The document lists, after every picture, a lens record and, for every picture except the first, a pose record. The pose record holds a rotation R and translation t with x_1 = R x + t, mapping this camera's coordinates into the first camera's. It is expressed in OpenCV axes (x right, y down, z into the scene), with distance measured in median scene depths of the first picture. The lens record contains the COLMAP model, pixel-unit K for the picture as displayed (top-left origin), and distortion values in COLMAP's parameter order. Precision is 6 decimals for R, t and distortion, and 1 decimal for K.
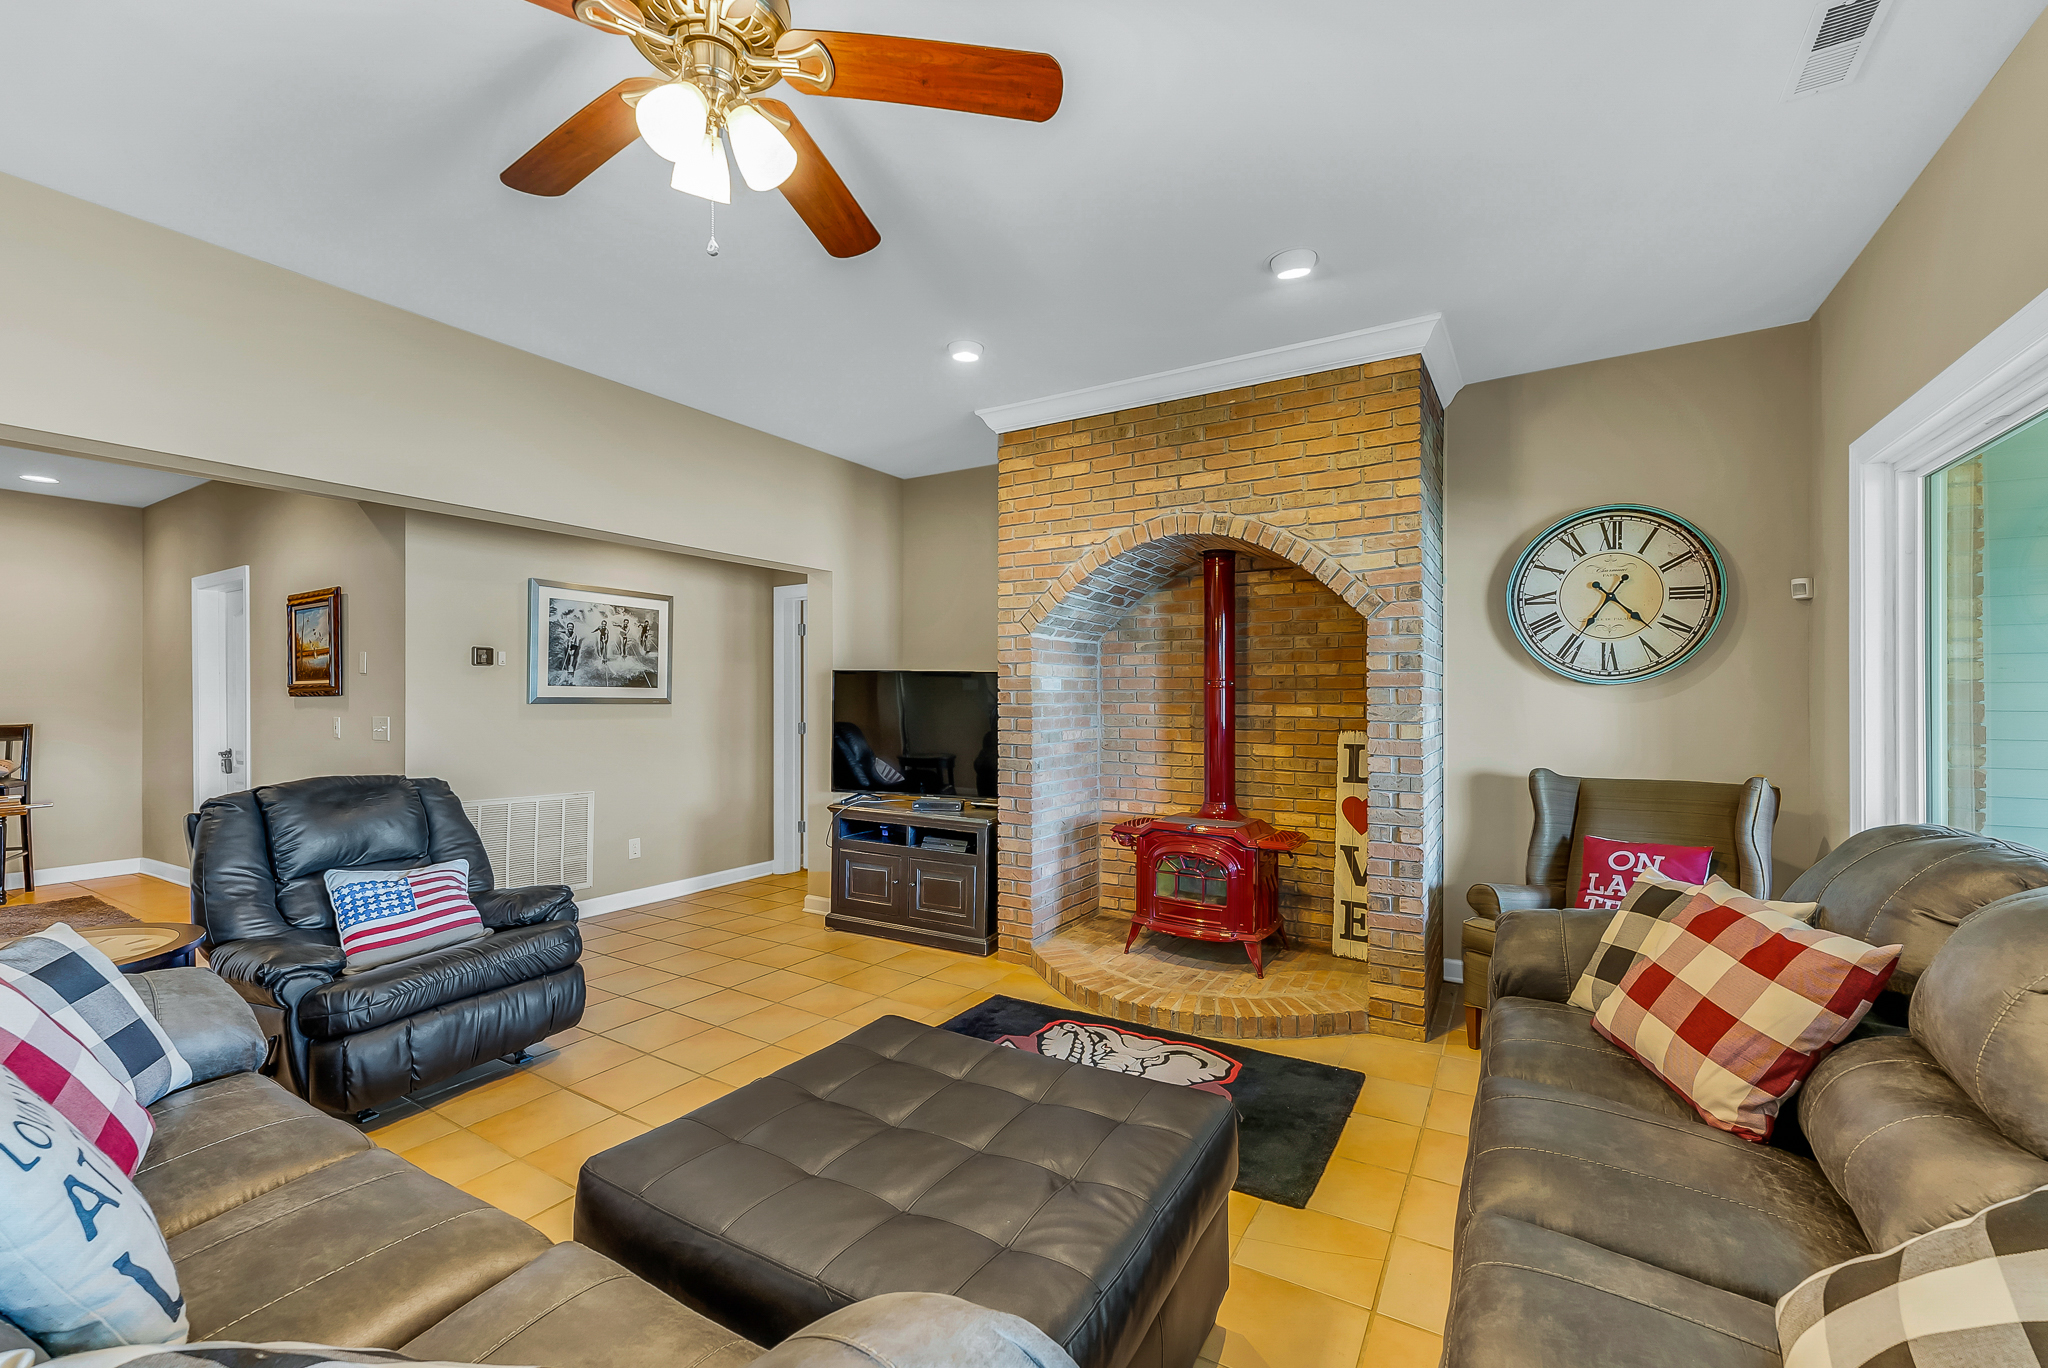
lens RADIAL K [[839.8, 0, 1019.0], [0, 839.8, 688.2], [0, 0, 1]] dist [0.008807, -0.000259]
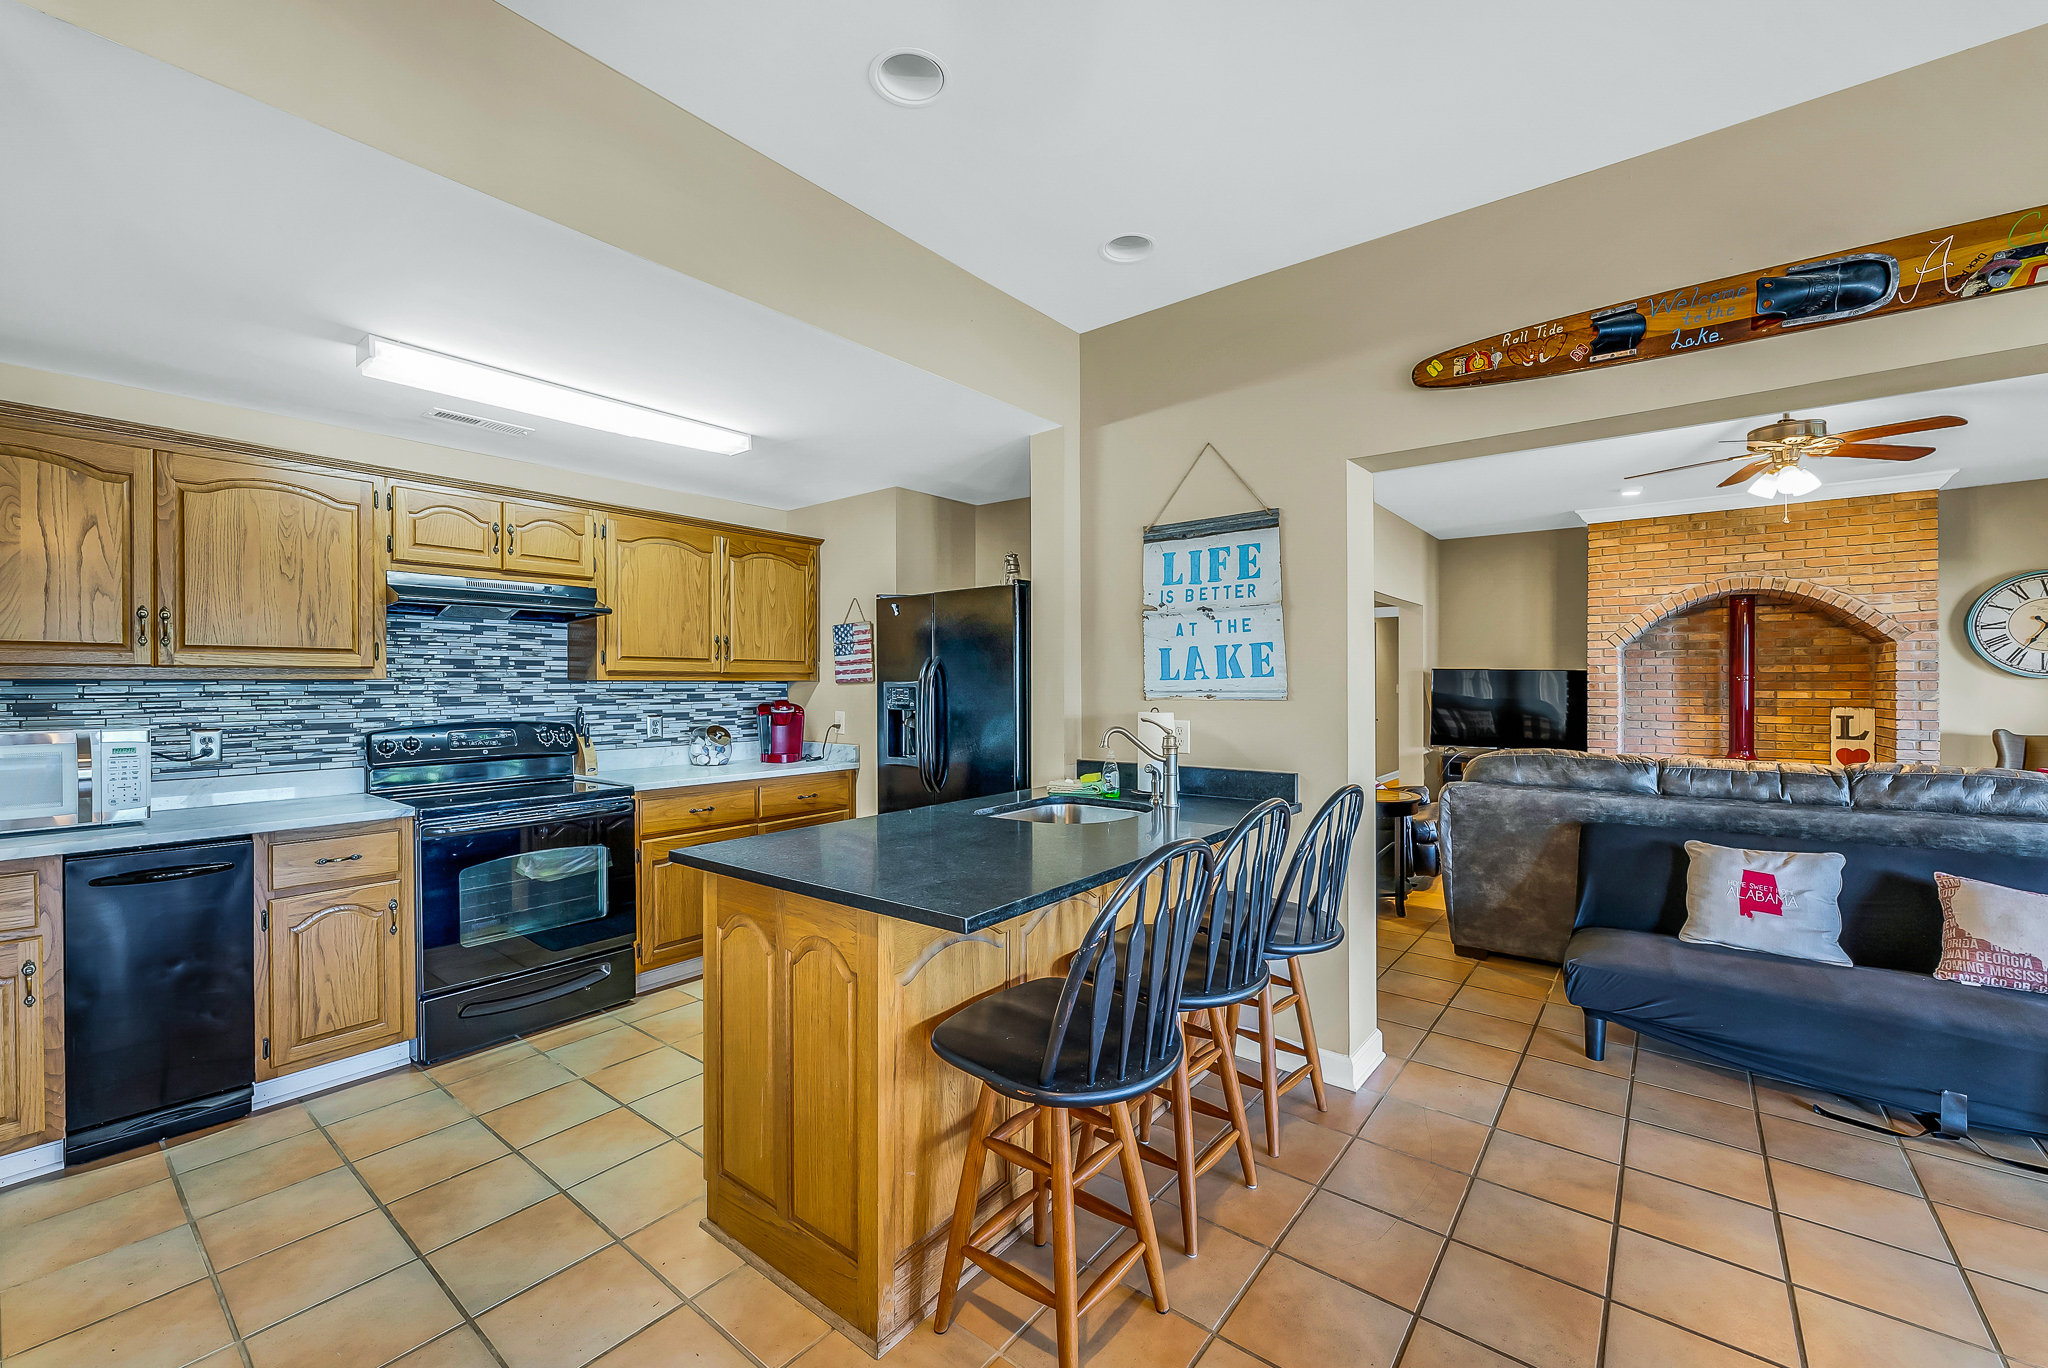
lens RADIAL K [[839.8, 0, 1024.0], [0, 839.8, 688.1], [0, 0, 1]] dist [0.008807, -0.000259]
pose [[0.991741, 0.000394, -0.128258, -0.990363], [0.001239, 0.999919, 0.012650, -0.008484], [0.128252, -0.012705, 0.991660, -0.834443]]
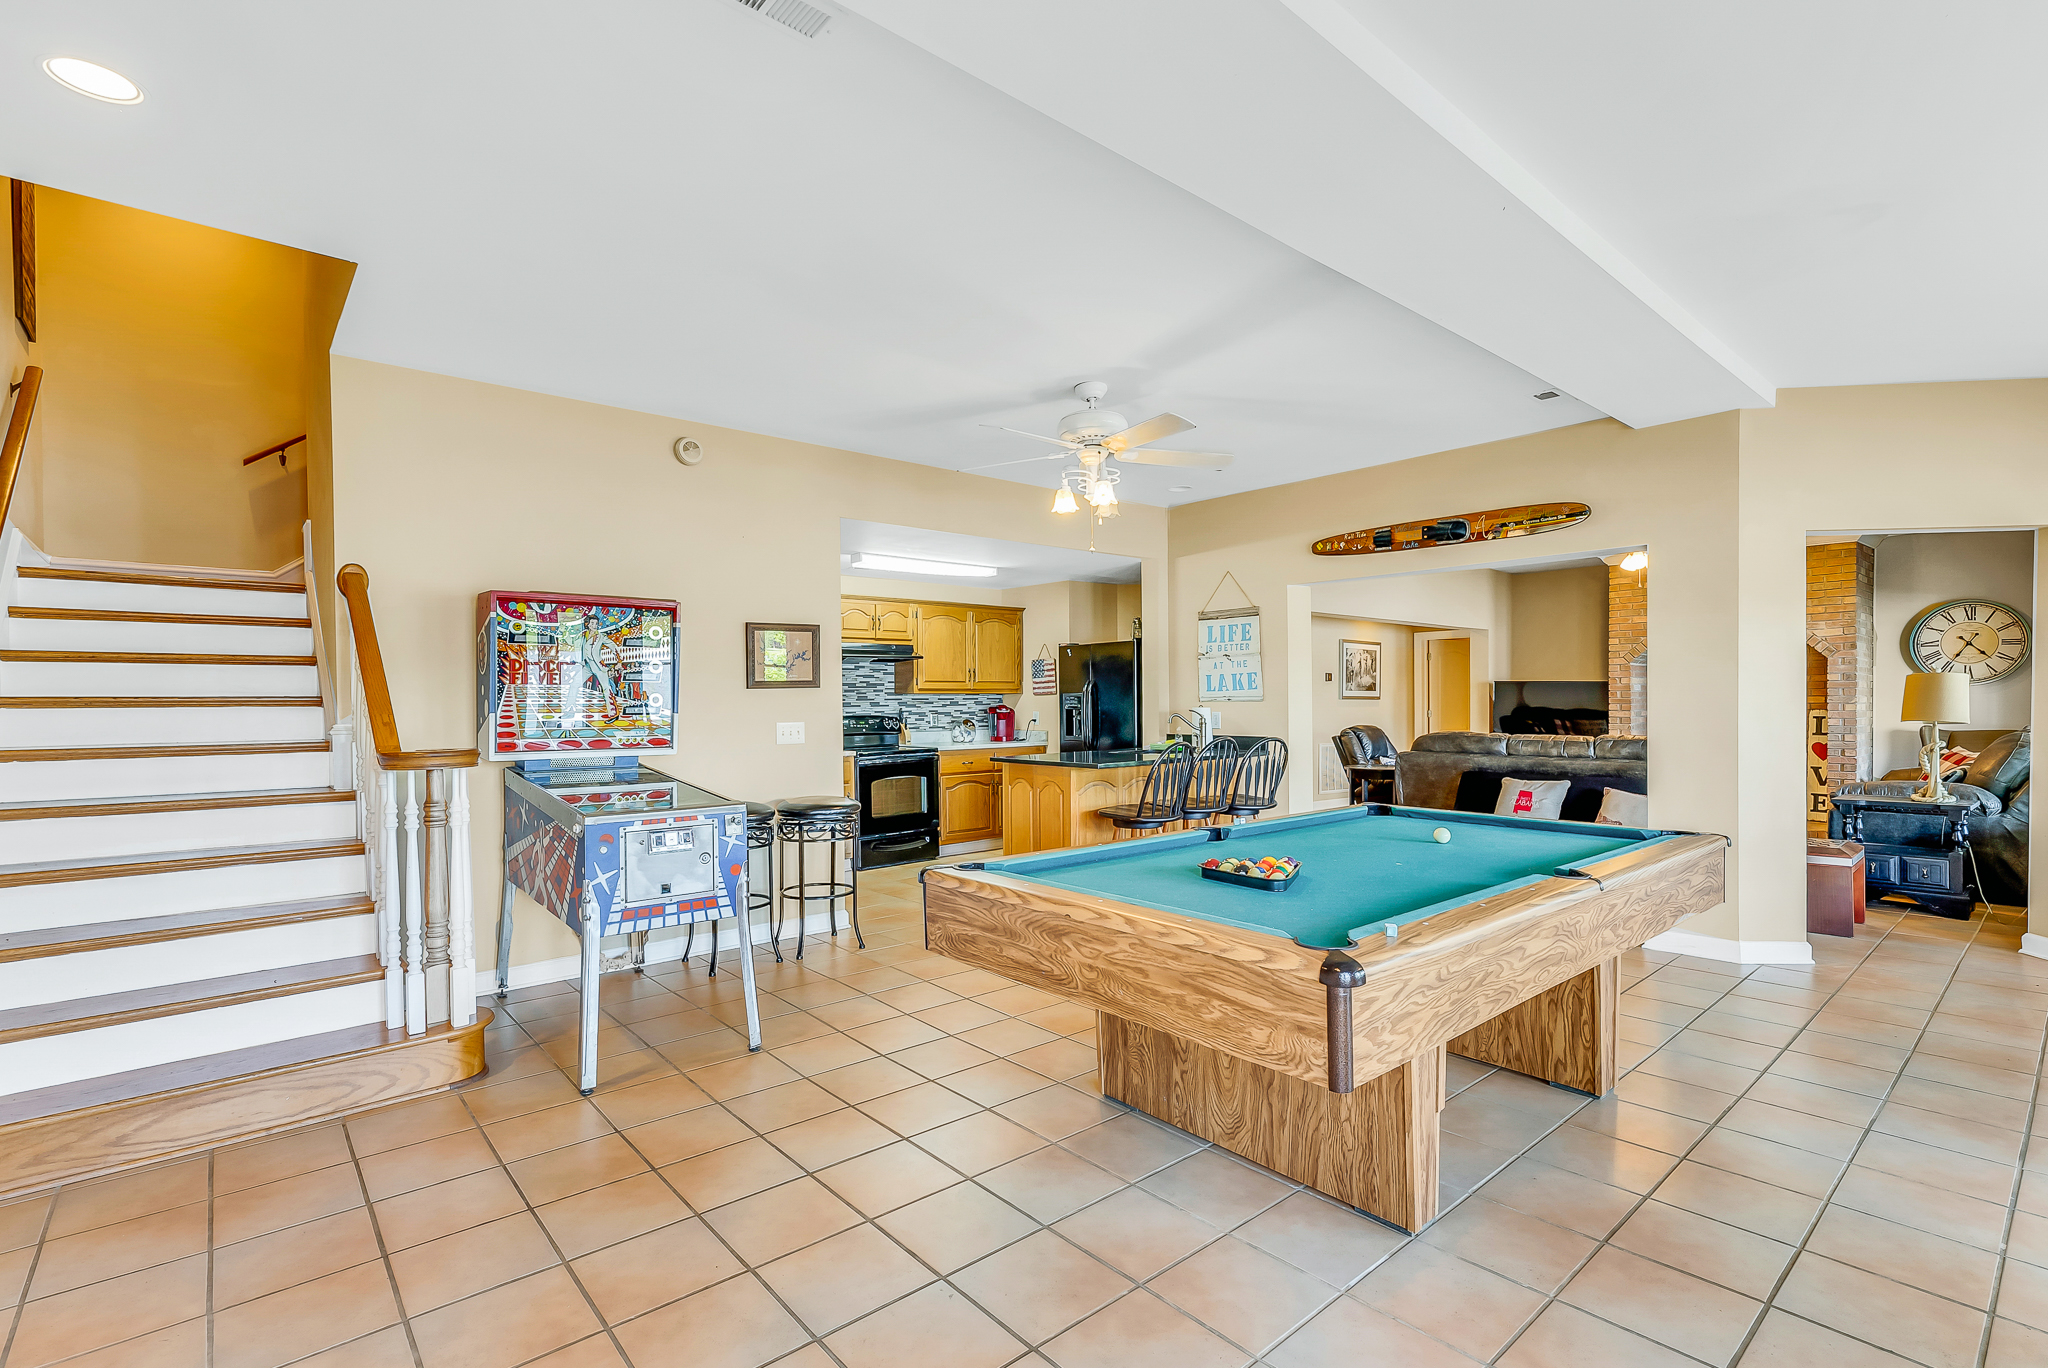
lens RADIAL K [[930.4, 0, 1026.4], [0, 930.4, 707.2], [0, 0, 1]] dist [-0.004702, 0.000863]
pose [[0.951875, -0.003036, -0.306473, -0.755306], [0.008431, 0.999832, 0.016279, -0.007176], [0.306372, -0.018080, 0.951740, -1.760298]]
